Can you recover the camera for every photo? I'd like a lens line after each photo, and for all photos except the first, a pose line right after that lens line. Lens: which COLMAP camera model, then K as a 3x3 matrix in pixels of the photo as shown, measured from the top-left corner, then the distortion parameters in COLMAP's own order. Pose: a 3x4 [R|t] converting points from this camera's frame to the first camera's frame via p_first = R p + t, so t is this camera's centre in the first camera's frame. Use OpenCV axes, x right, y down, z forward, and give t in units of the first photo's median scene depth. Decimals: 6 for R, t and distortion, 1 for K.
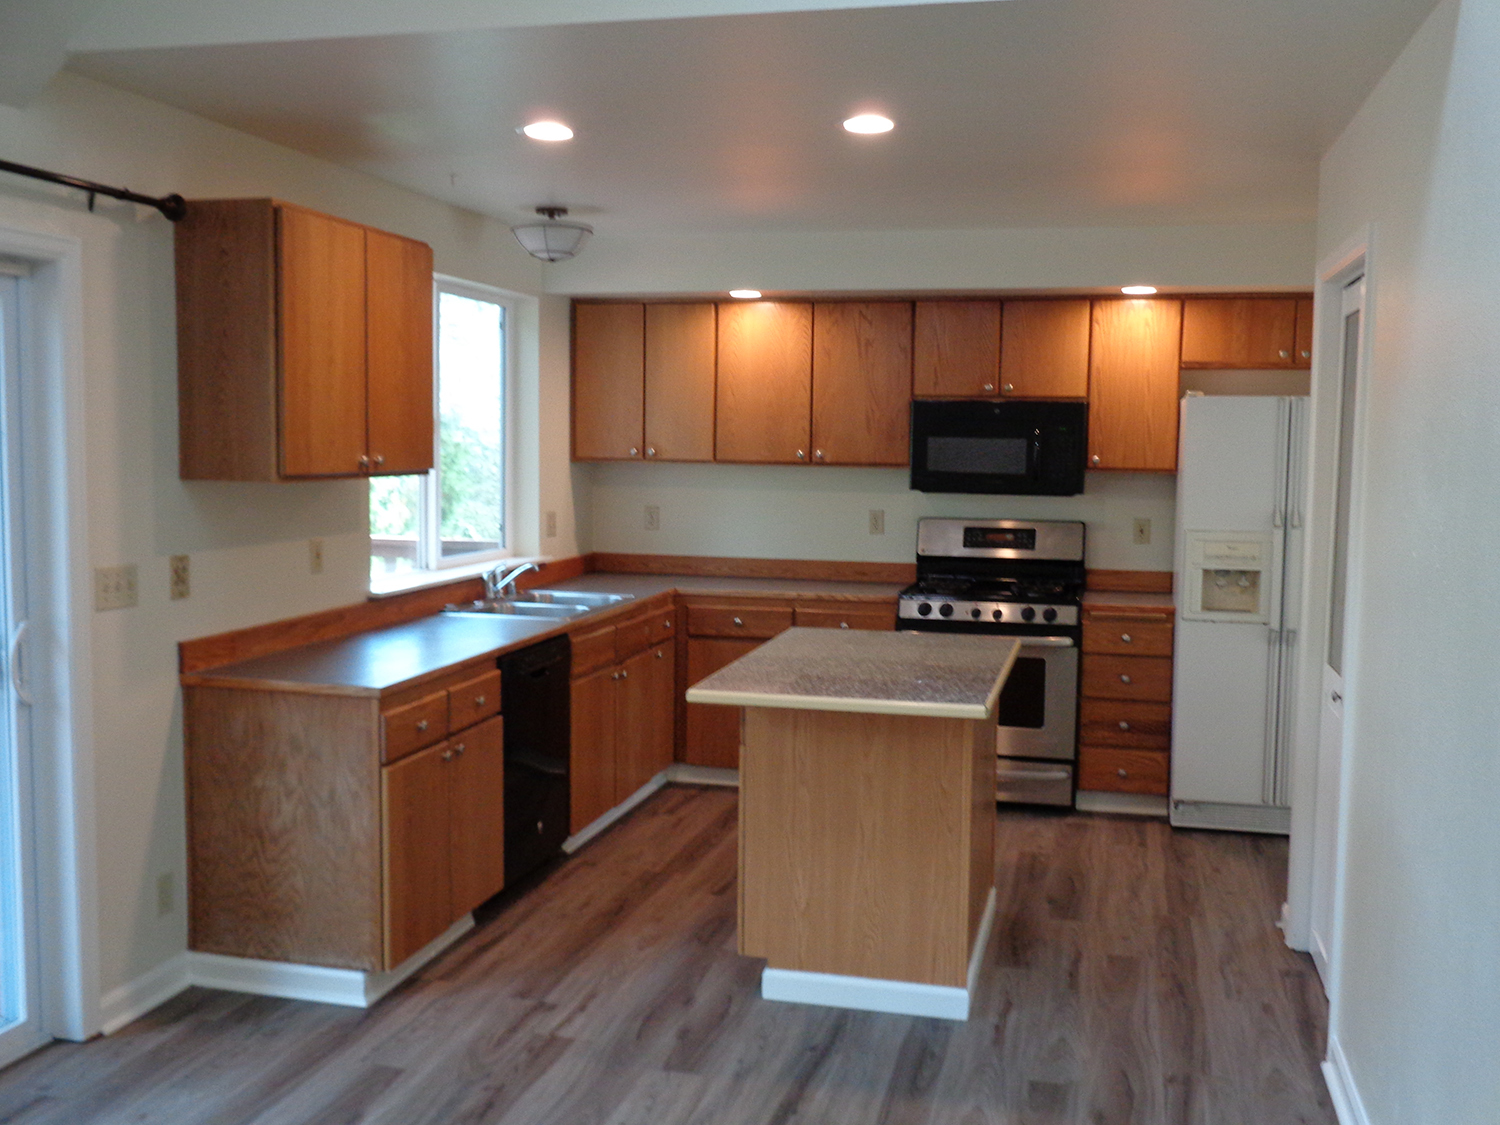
lens RADIAL K [[1408.7, 0, 749.2], [0, 1408.7, 558.1], [0, 0, 1]] dist [-0.028343, 0.000000]
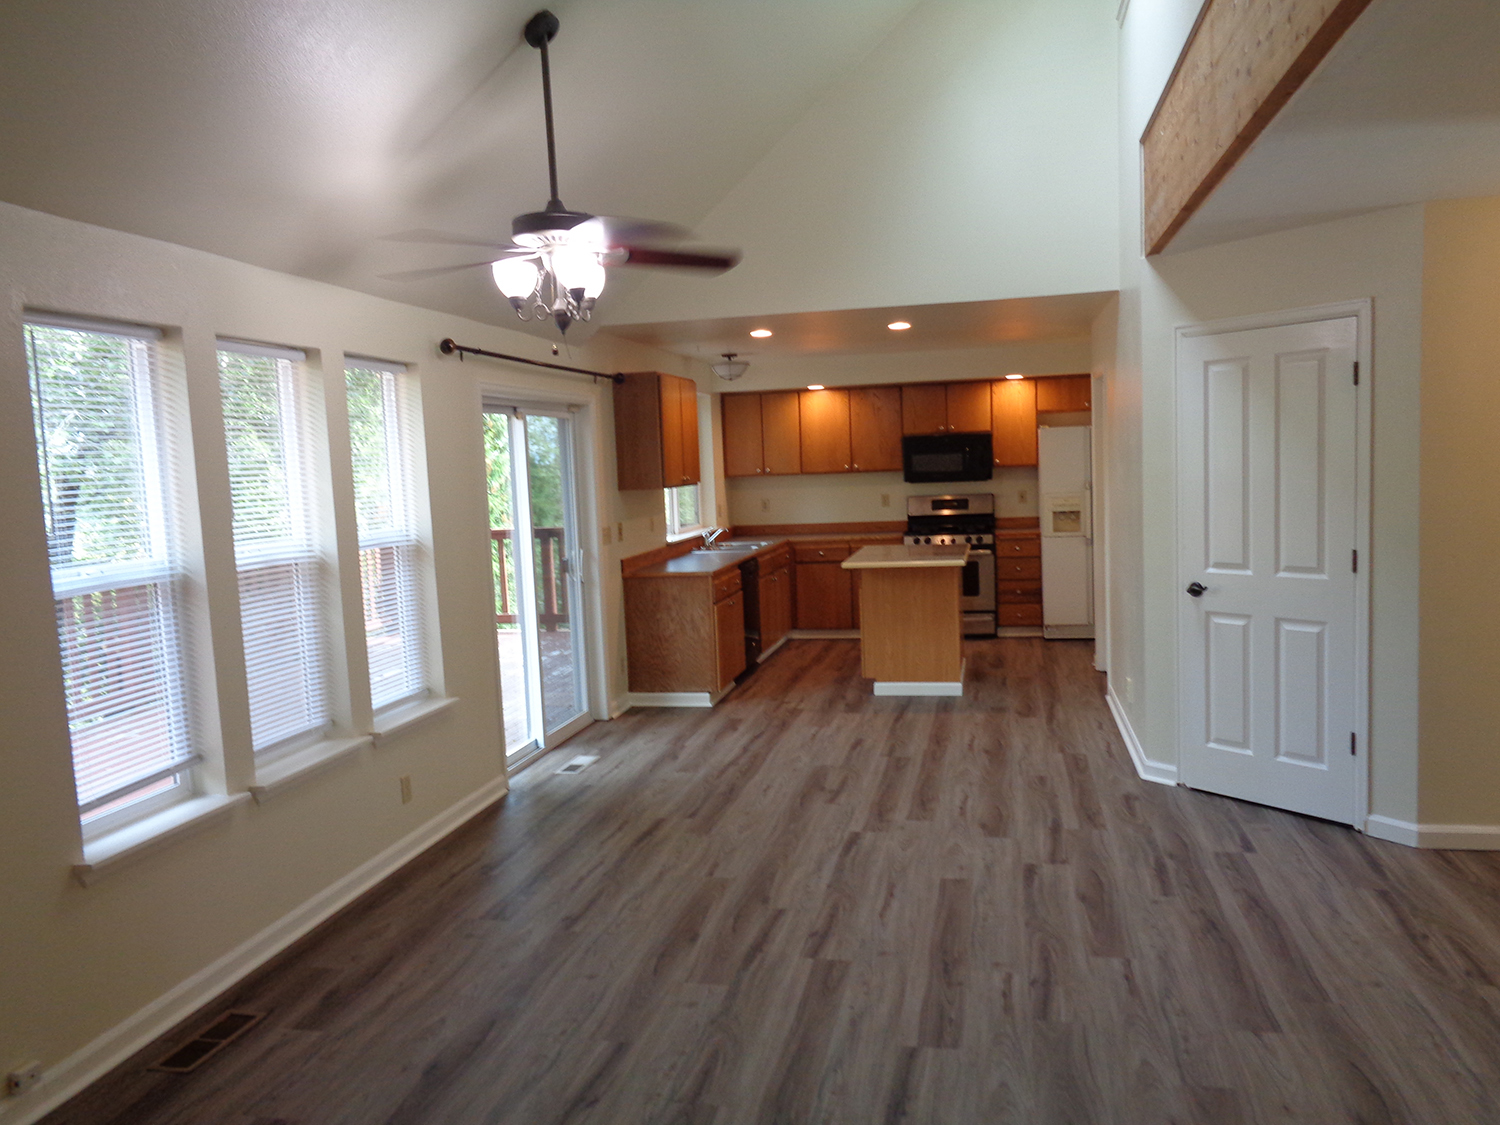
lens RADIAL K [[1105.2, 0, 748.5], [0, 1105.2, 559.0], [0, 0, 1]] dist [-0.002070, 0.001169]
pose [[0.997973, -0.058030, 0.026141, -0.170611], [0.057943, 0.998312, 0.004080, 0.045386], [-0.026333, -0.002557, 0.999650, -0.615778]]
